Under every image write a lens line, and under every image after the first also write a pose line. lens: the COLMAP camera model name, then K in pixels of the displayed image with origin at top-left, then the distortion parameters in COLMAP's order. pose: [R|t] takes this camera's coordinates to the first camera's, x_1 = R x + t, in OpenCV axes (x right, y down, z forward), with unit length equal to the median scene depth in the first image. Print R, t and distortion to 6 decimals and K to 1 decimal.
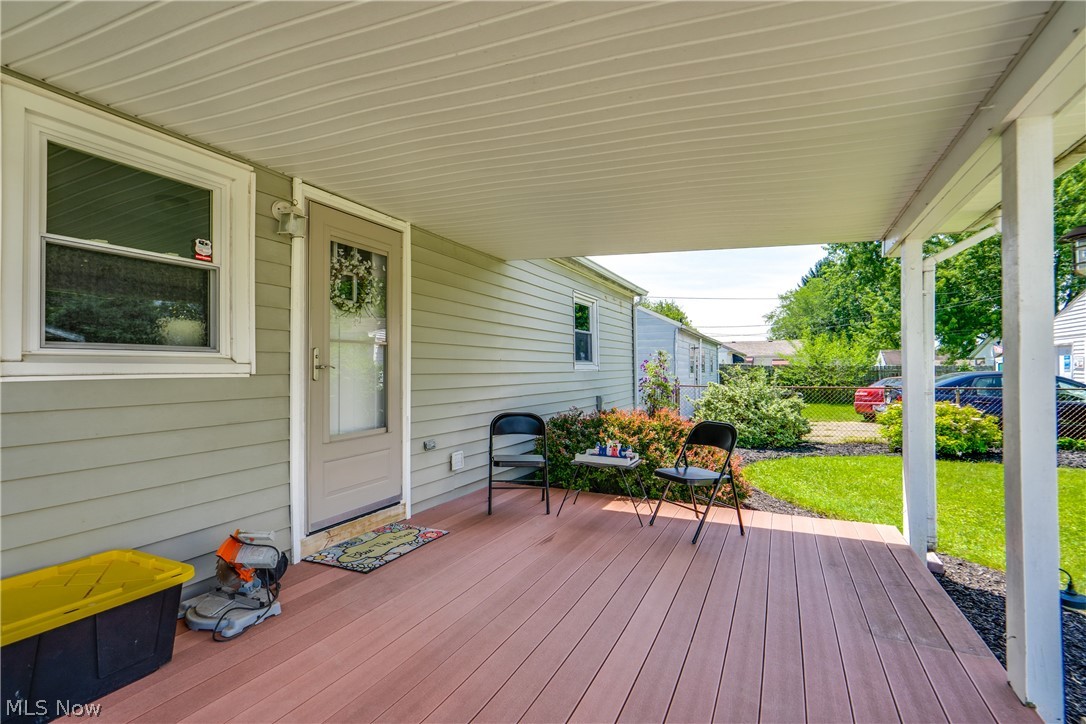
lens RADIAL K [[494.8, 0, 542.0], [0, 494.8, 364.6], [0, 0, 1]] dist [-0.001445, 0.002229]
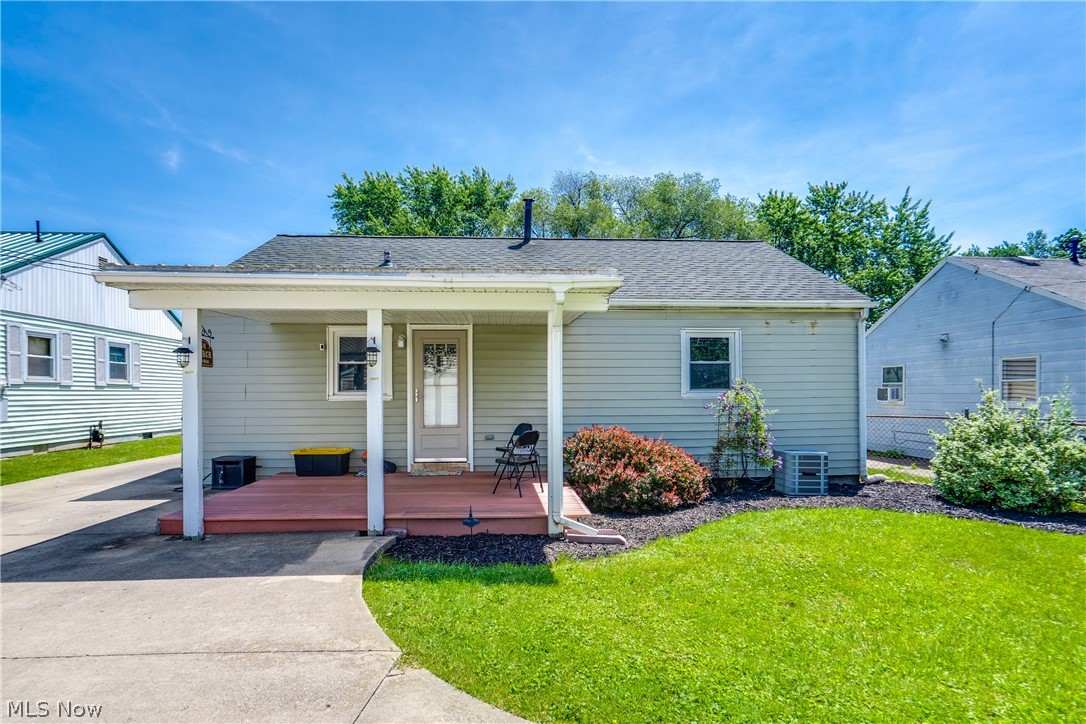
lens RADIAL K [[594.0, 0, 553.4], [0, 594.0, 390.7], [0, 0, 1]] dist [-0.011841, 0.005767]
pose [[0.499650, -0.004681, -0.866215, 1.689354], [0.011044, 0.999939, 0.000968, -0.013692], [0.866157, -0.010050, 0.499671, 0.069625]]
